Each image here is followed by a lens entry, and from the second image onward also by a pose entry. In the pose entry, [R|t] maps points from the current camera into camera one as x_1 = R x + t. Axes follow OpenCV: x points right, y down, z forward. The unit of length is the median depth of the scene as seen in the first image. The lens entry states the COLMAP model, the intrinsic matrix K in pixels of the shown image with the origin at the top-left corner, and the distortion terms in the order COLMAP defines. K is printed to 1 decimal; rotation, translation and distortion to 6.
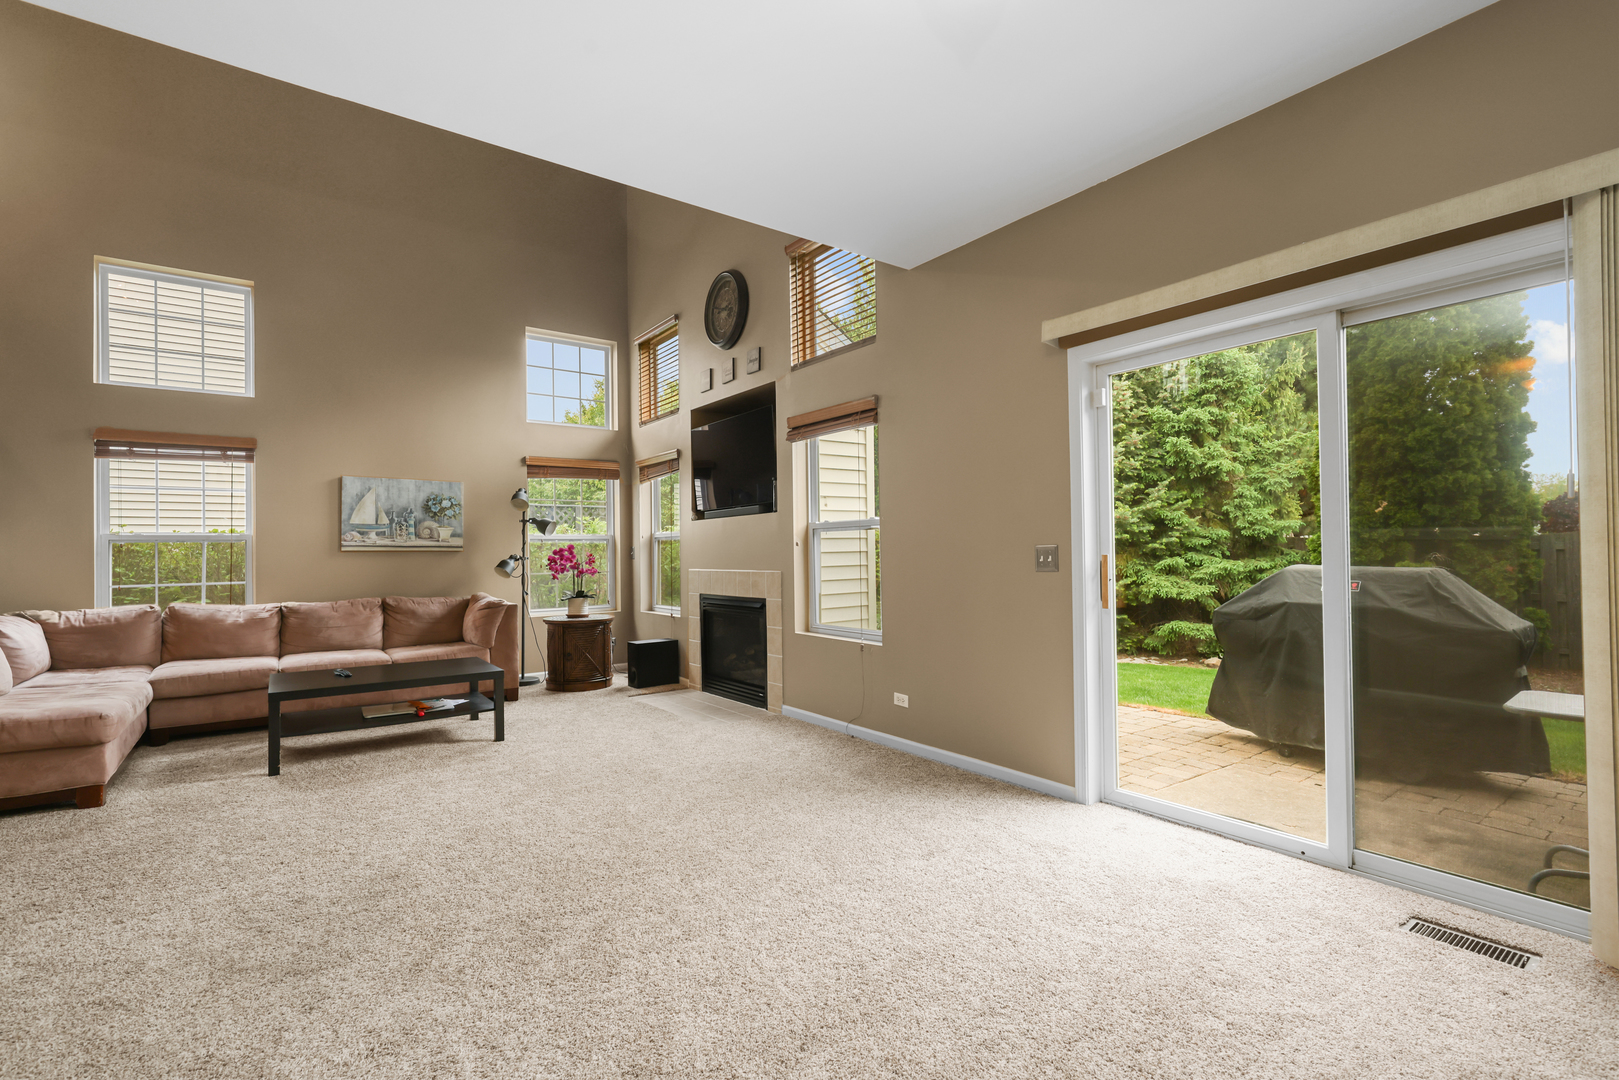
lens RADIAL K [[732.7, 0, 810.1], [0, 732.7, 544.1], [0, 0, 1]] dist [0.001382, 0.000888]
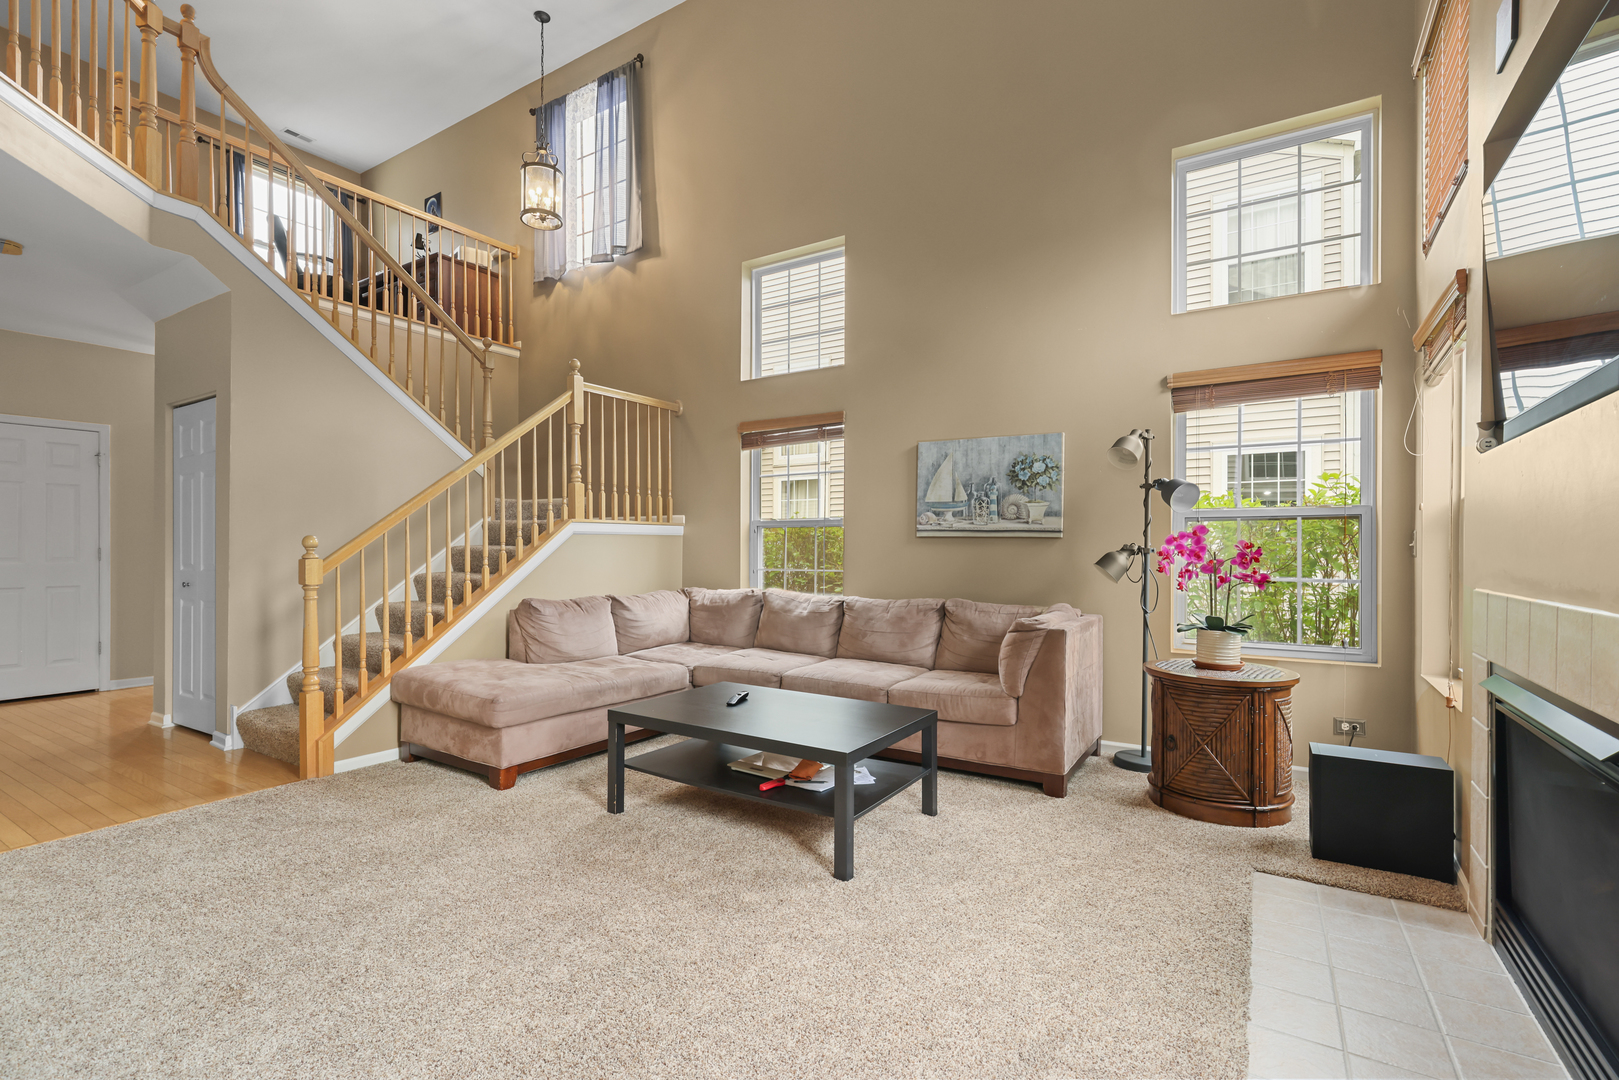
lens RADIAL K [[732.7, 0, 803.6], [0, 732.7, 546.0], [0, 0, 1]] dist [0.001382, 0.000888]
pose [[0.357304, 0.011524, -0.933917, 0.058890], [0.001272, 0.999917, 0.012825, 0.008985], [0.933987, -0.005770, 0.357260, 0.592606]]
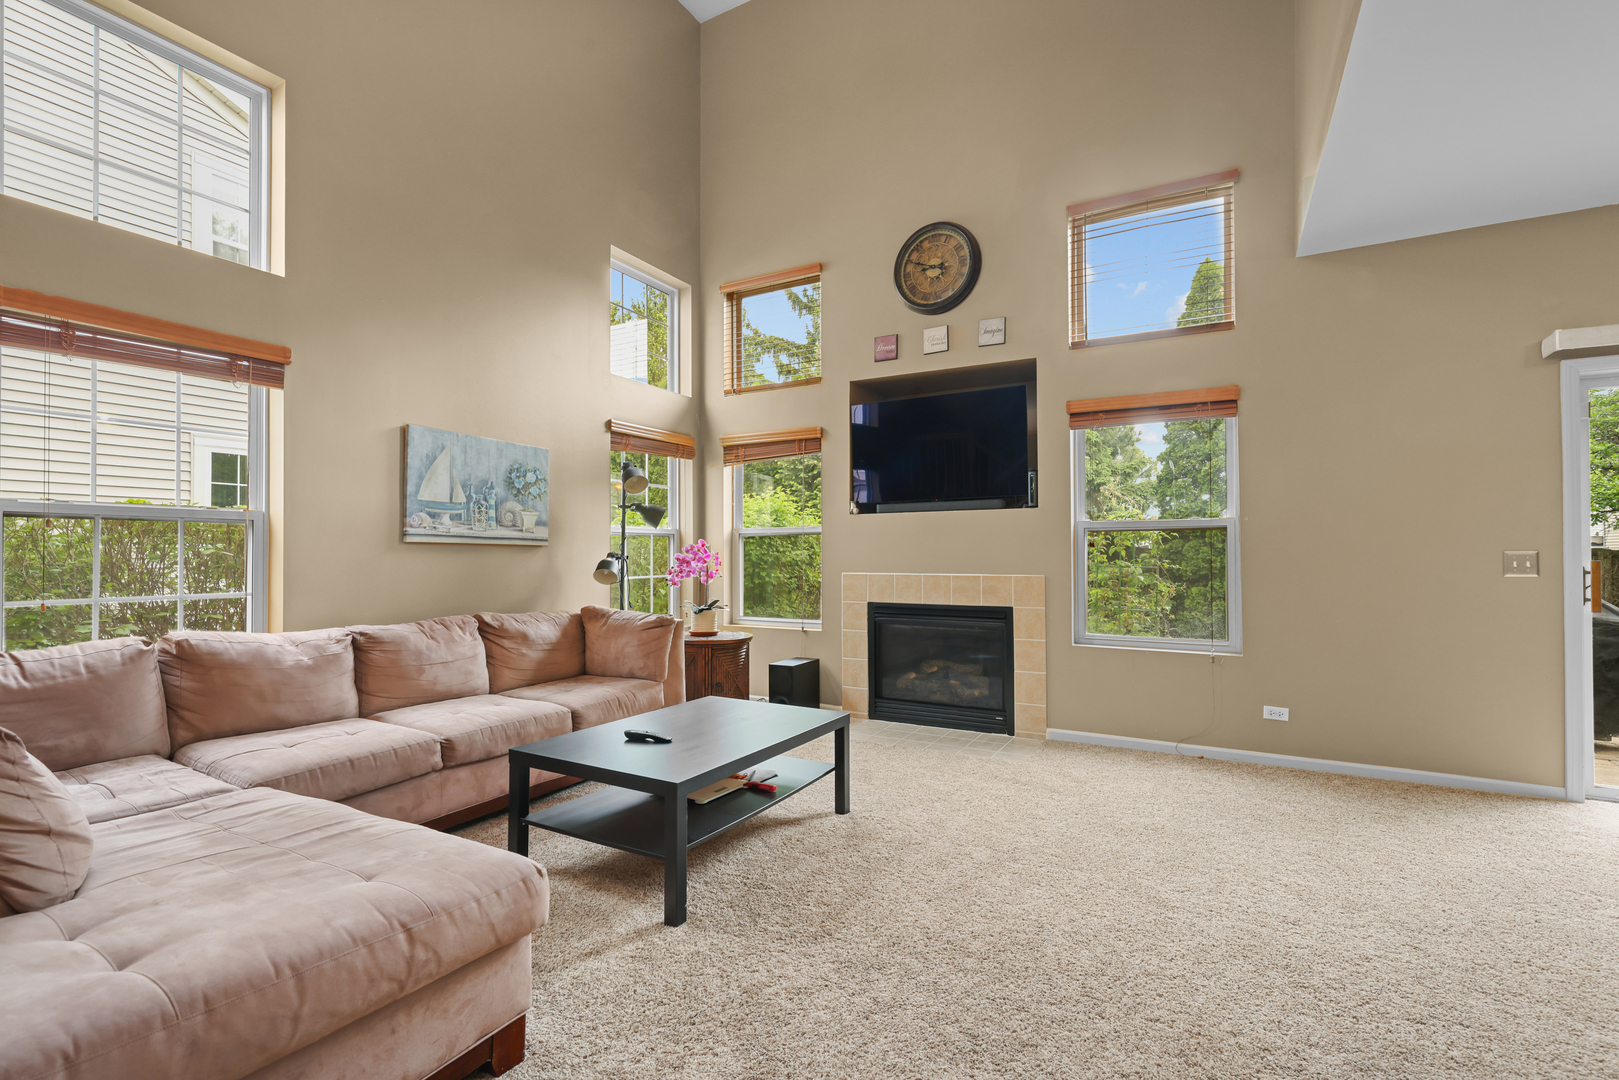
lens RADIAL K [[732.7, 0, 811.9], [0, 732.7, 546.0], [0, 0, 1]] dist [0.001382, 0.000888]
pose [[0.911528, 0.018582, 0.410819, -0.571517], [-0.017405, 0.999827, -0.006606, 0.010467], [-0.410870, -0.001129, 0.911693, 0.274595]]
